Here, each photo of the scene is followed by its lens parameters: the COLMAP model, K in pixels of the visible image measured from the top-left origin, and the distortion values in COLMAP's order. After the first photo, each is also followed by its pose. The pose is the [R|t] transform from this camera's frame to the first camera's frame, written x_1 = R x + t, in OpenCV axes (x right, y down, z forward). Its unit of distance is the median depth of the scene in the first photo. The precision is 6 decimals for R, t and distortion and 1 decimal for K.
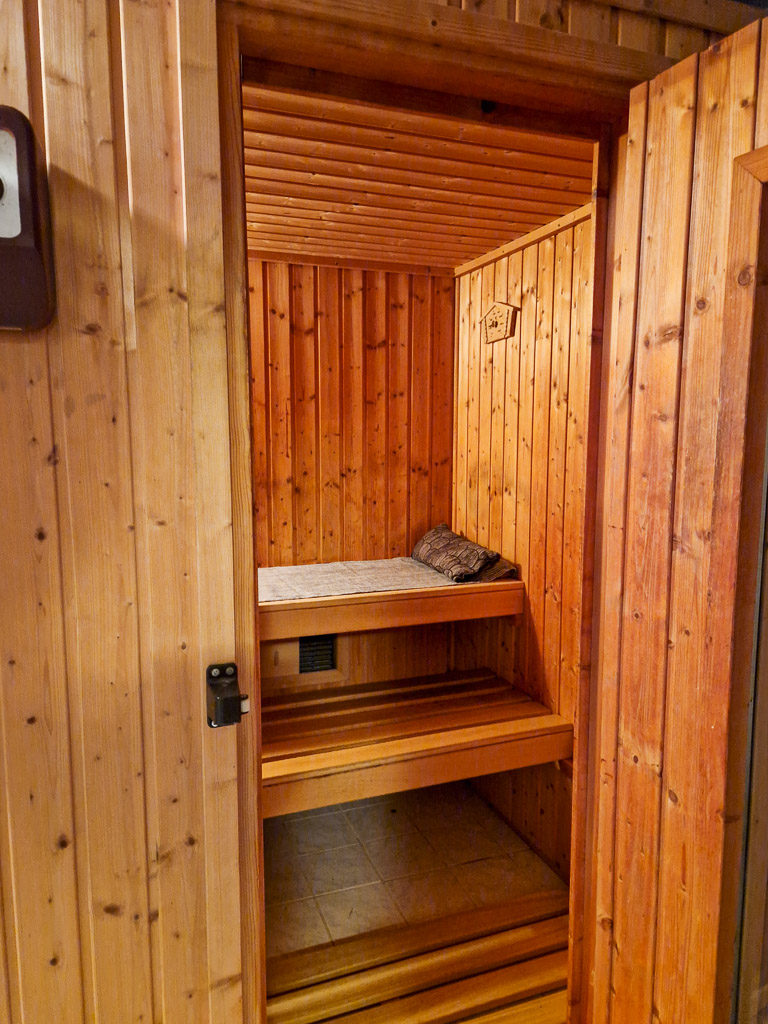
lens RADIAL K [[698.1, 0, 388.4], [0, 698.1, 516.2], [0, 0, 1]] dist [0.034651, -0.004503]
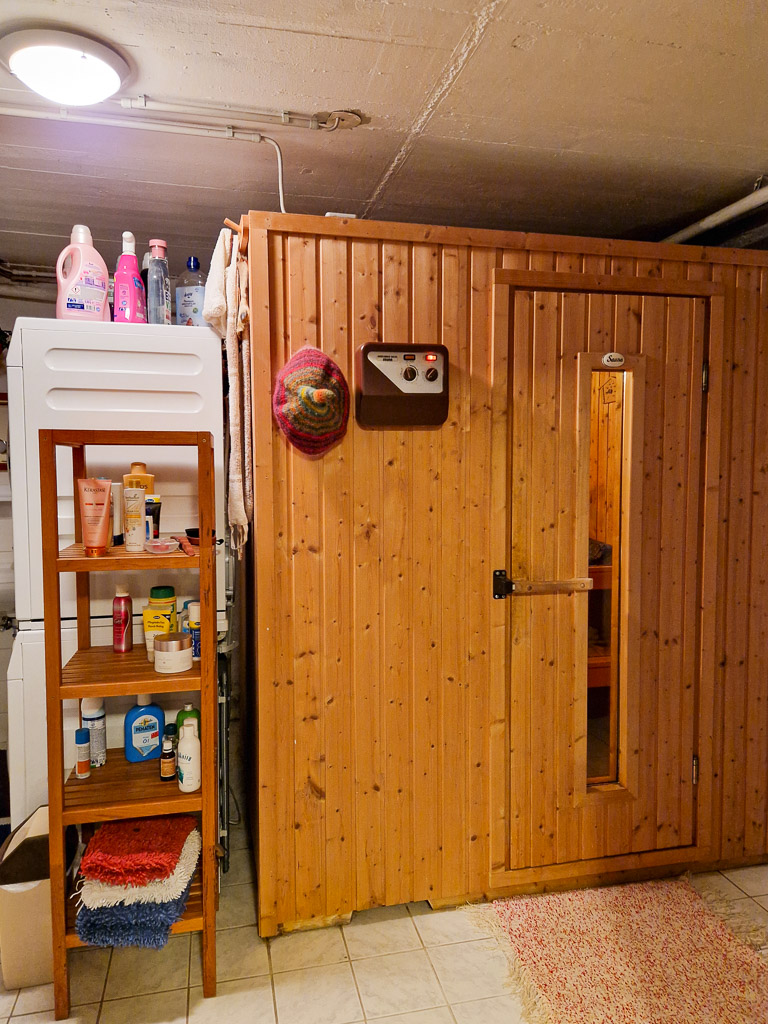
lens RADIAL K [[698.1, 0, 377.3], [0, 698.1, 509.3], [0, 0, 1]] dist [0.034651, -0.004503]
pose [[0.990969, 0.005516, -0.133976, -0.288238], [-0.012598, 0.998564, -0.052073, 0.122146], [0.133497, 0.053290, 0.989615, -1.097514]]
